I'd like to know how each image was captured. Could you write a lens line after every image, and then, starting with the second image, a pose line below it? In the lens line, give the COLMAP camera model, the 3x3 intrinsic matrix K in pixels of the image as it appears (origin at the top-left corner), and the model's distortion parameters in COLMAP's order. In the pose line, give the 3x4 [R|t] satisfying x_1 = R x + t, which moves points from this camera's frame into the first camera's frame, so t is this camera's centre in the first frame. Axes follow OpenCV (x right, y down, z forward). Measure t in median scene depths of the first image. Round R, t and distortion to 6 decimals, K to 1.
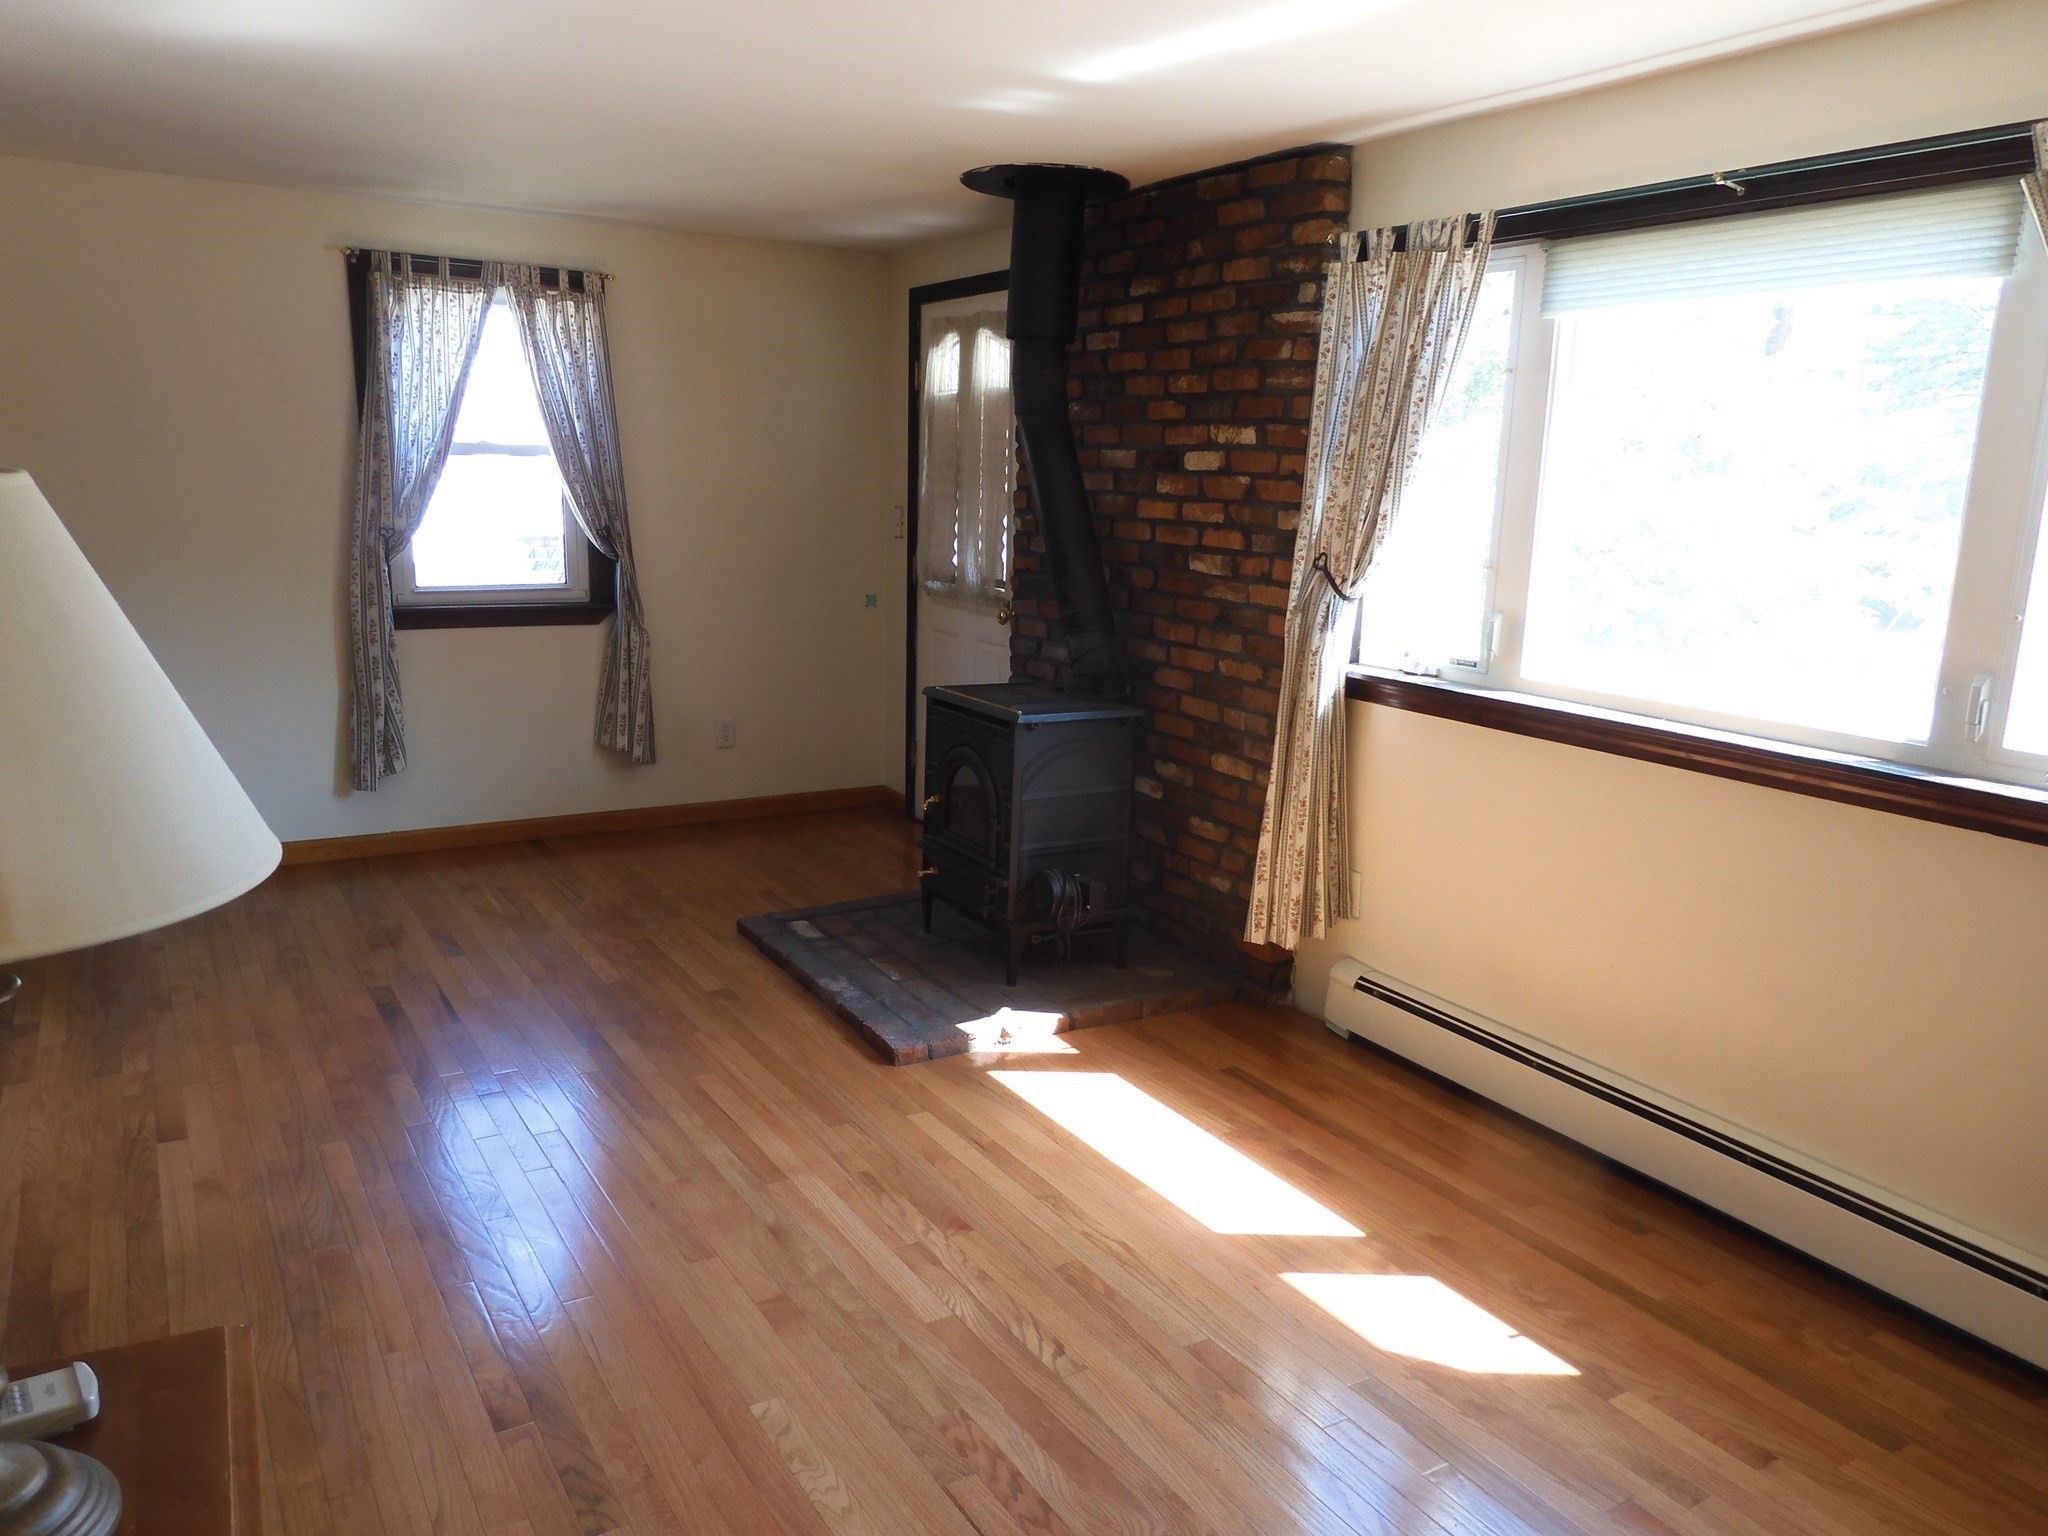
lens RADIAL K [[1475.3, 0, 1024.5], [0, 1475.3, 759.5], [0, 0, 1]] dist [-0.007341, 0.008317]
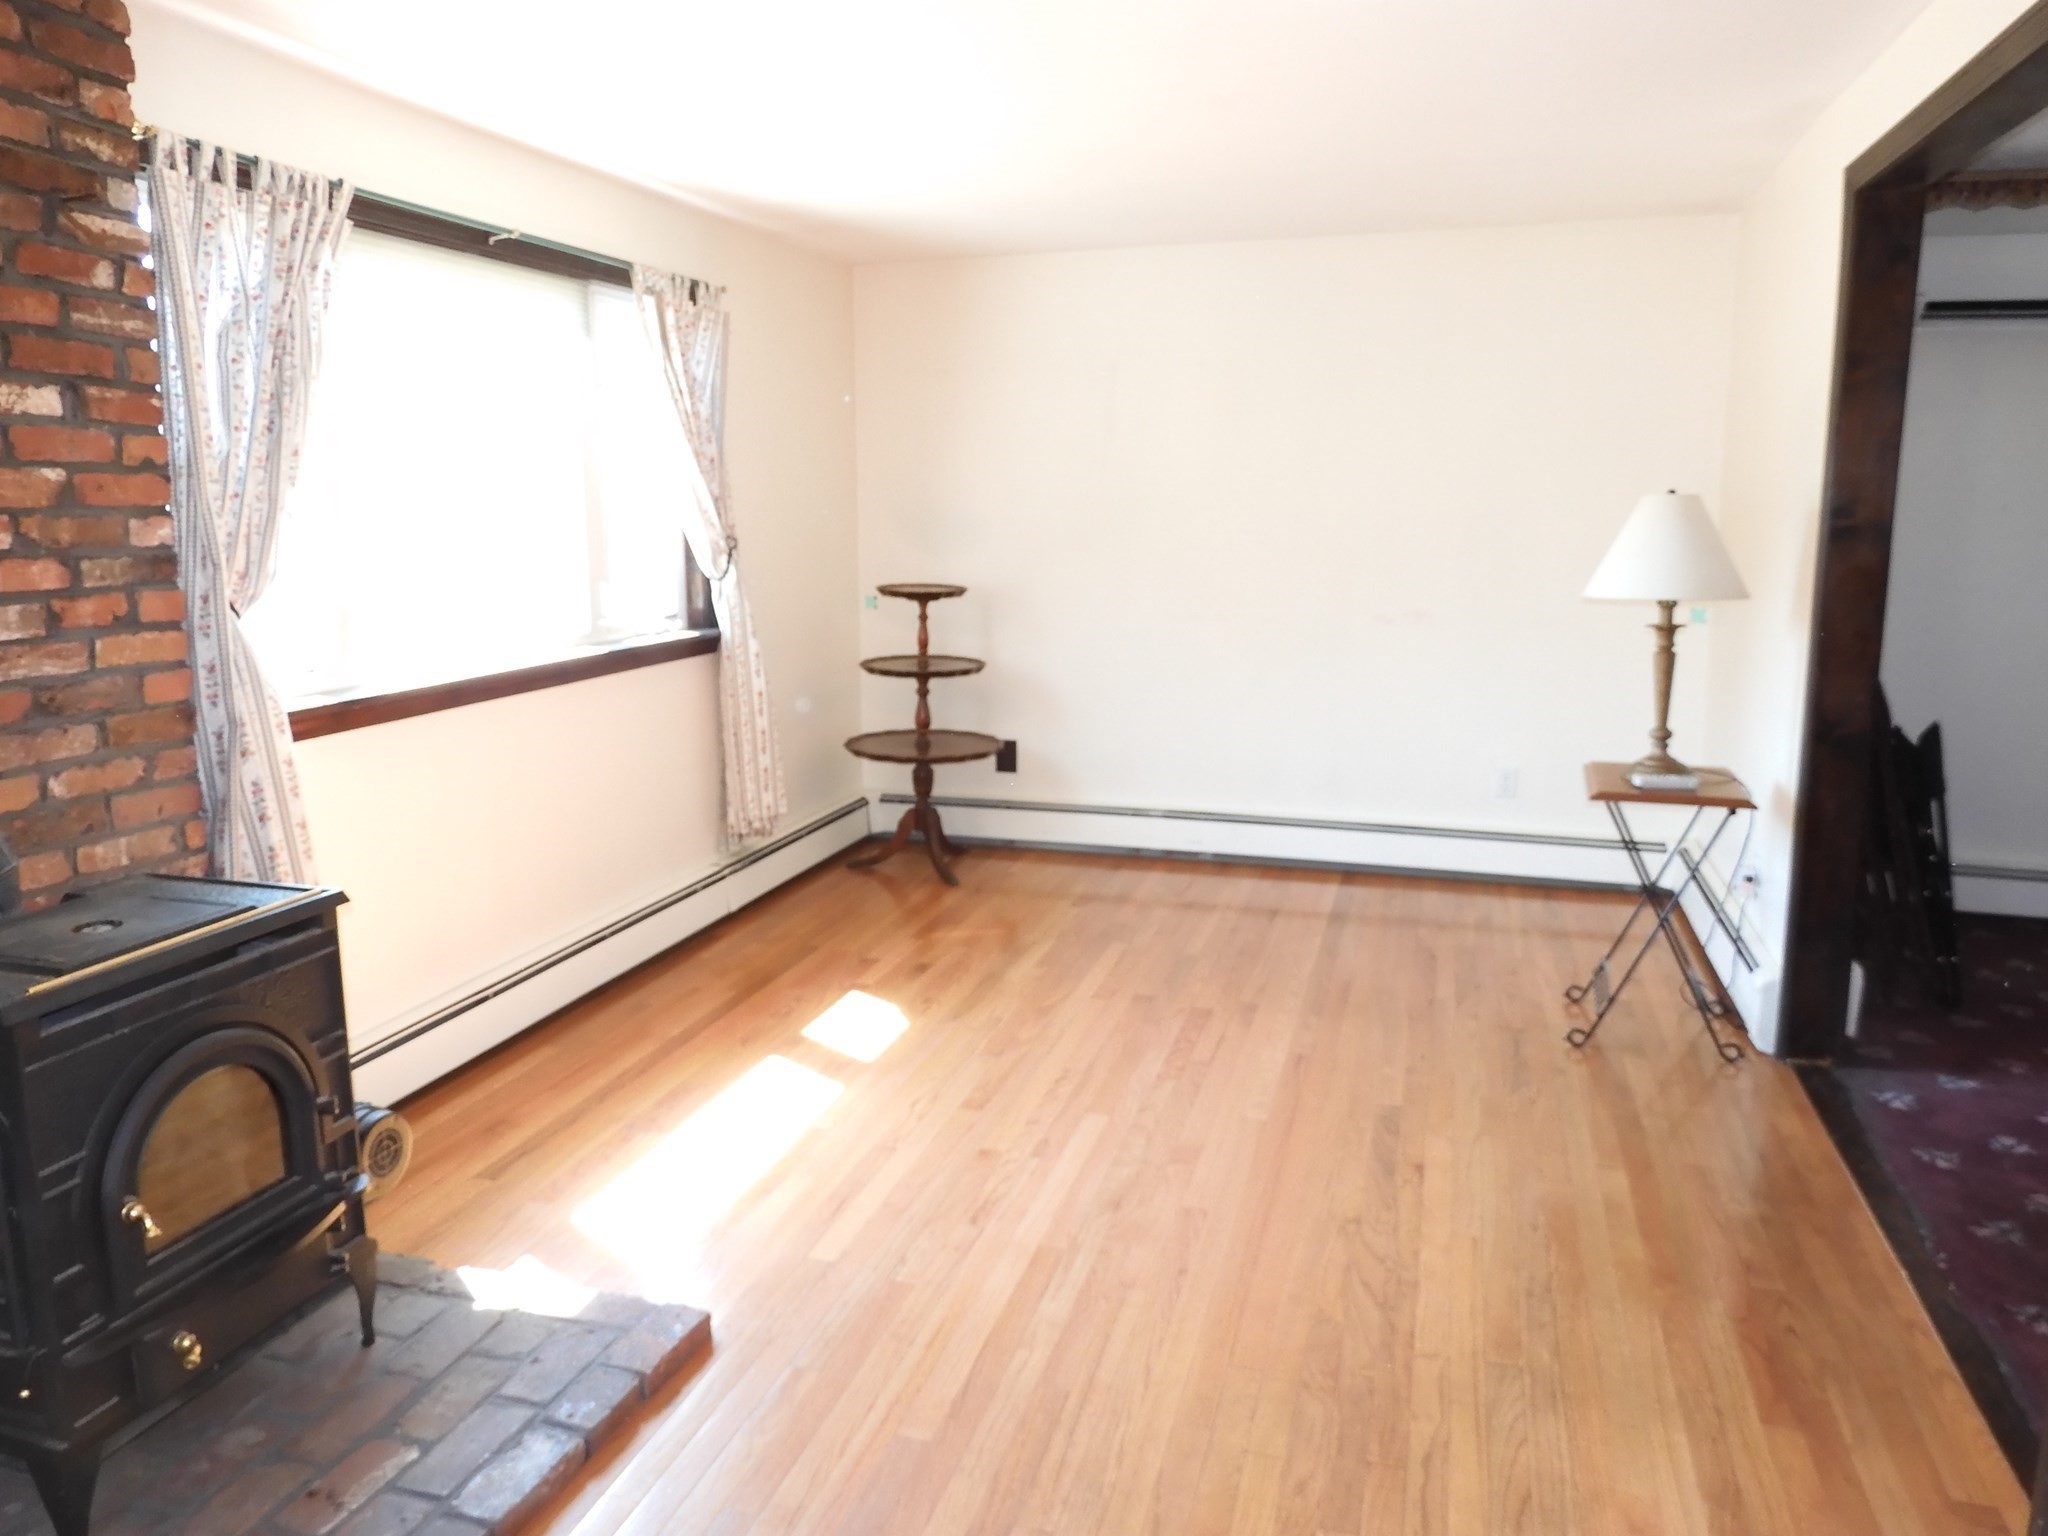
lens RADIAL K [[1475.3, 0, 1024.5], [0, 1475.3, 759.5], [0, 0, 1]] dist [-0.007341, 0.008317]
pose [[-0.675352, -0.167866, 0.718137, -0.583546], [0.117125, 0.936979, 0.329167, -0.234090], [-0.728136, 0.306416, -0.613129, 1.125345]]
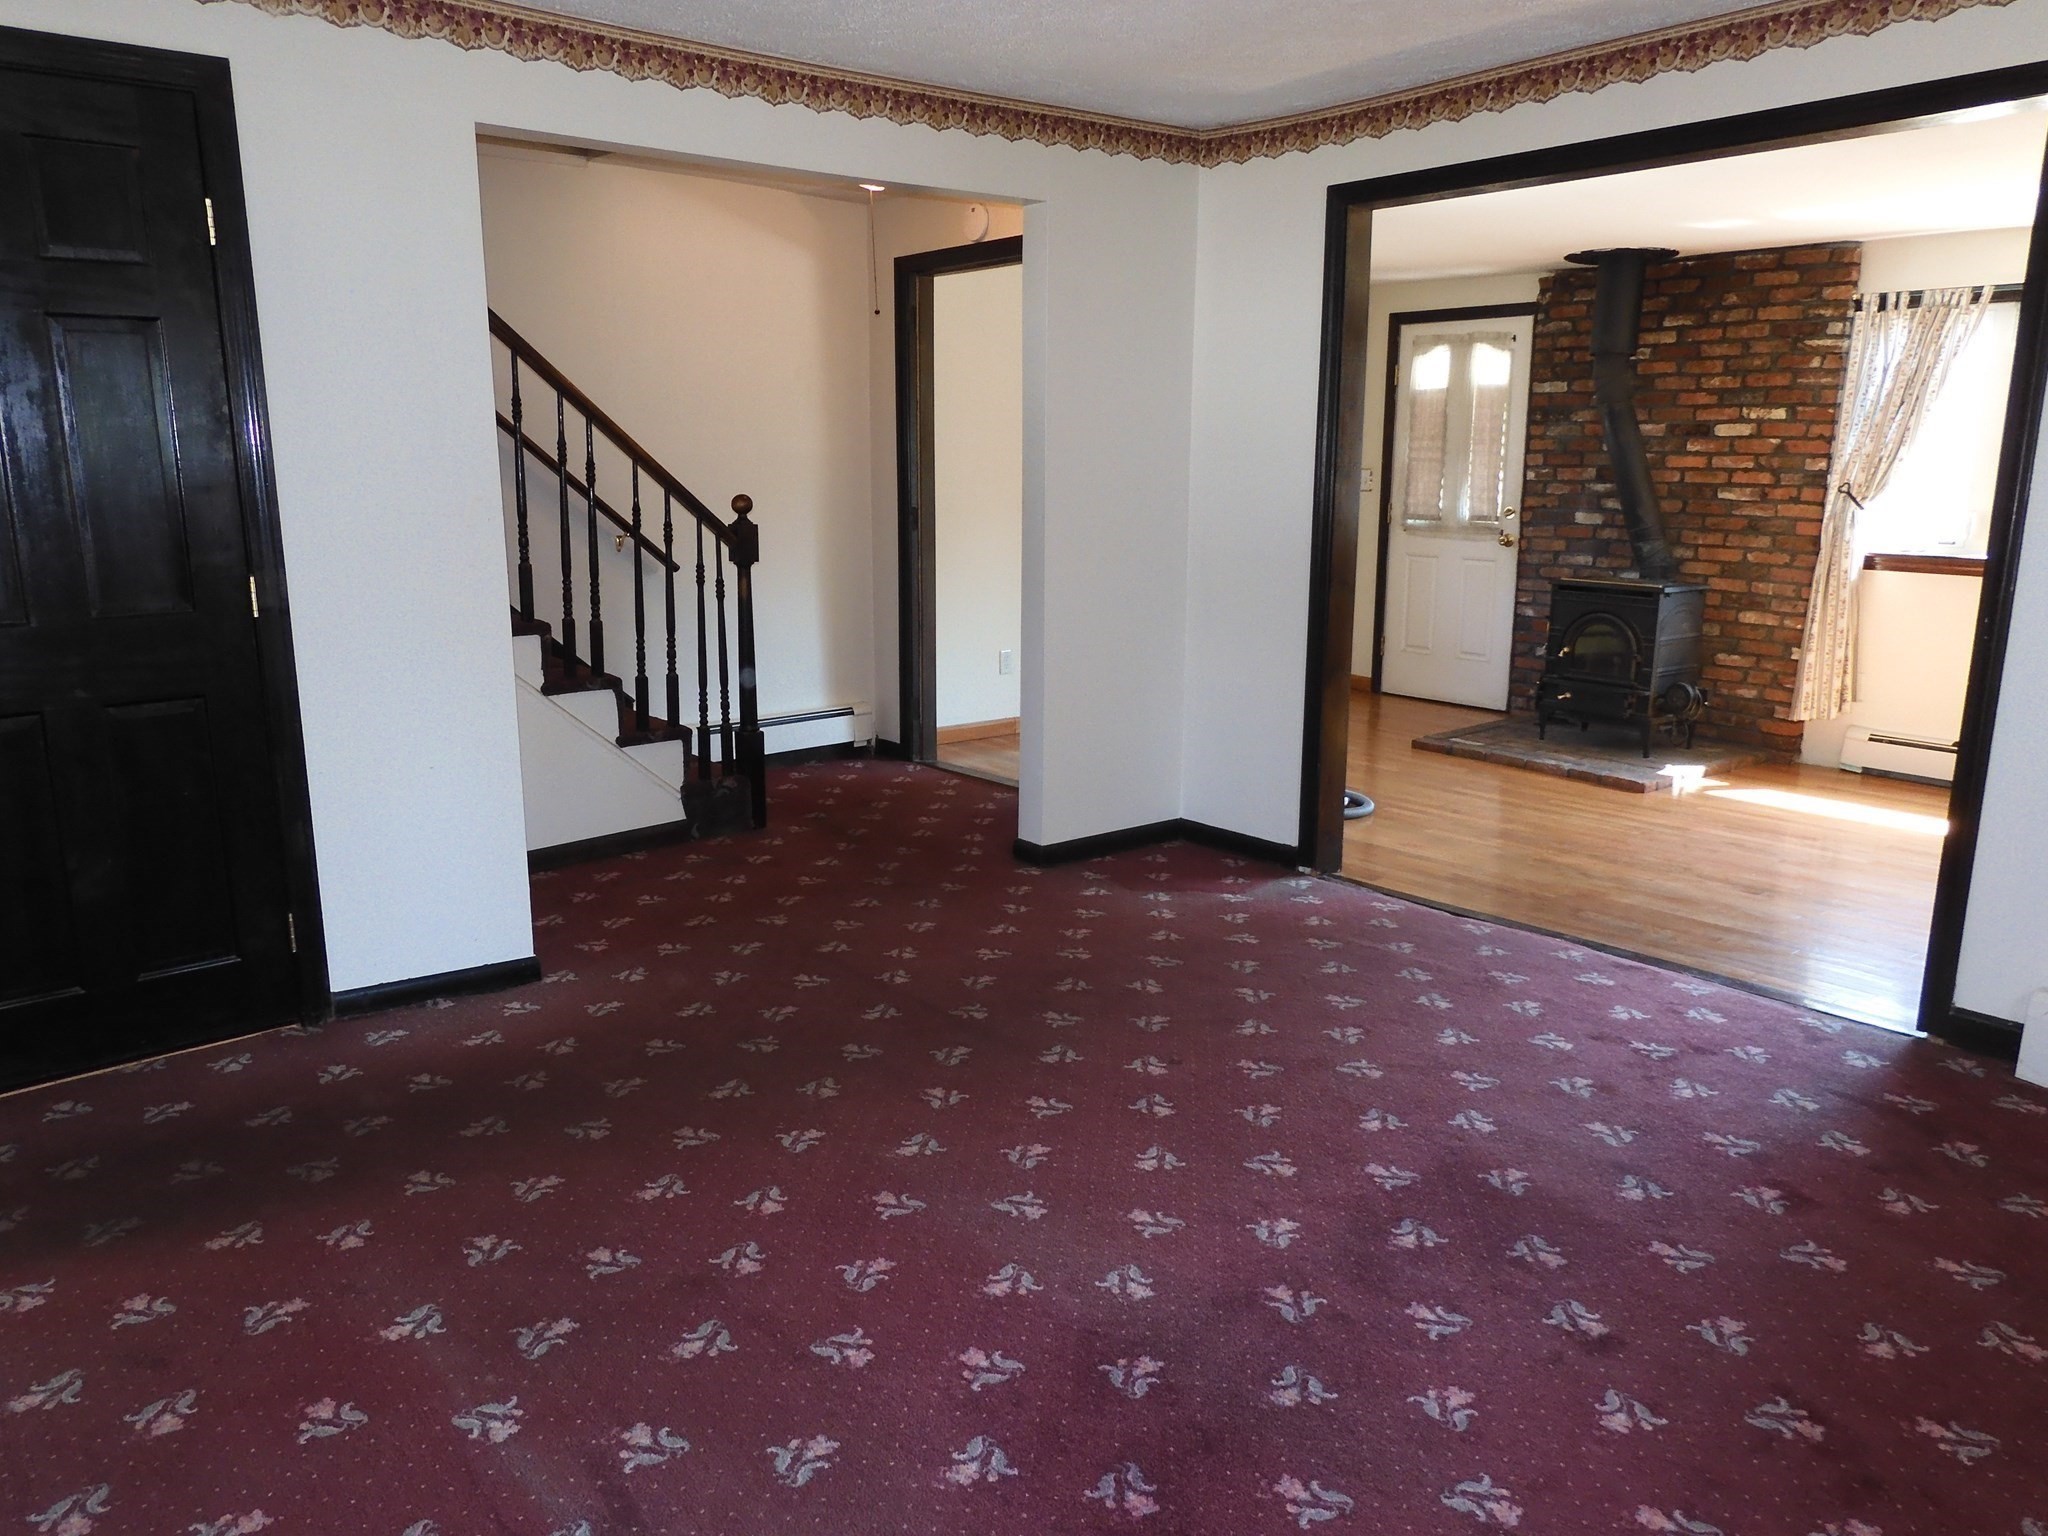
lens RADIAL K [[1475.3, 0, 1024.5], [0, 1475.3, 759.5], [0, 0, 1]] dist [-0.007341, 0.008317]
pose [[0.989215, -0.050164, 0.137611, -0.928341], [0.048294, 0.998690, 0.016891, 0.097519], [-0.138278, -0.010063, 0.990342, -0.516866]]
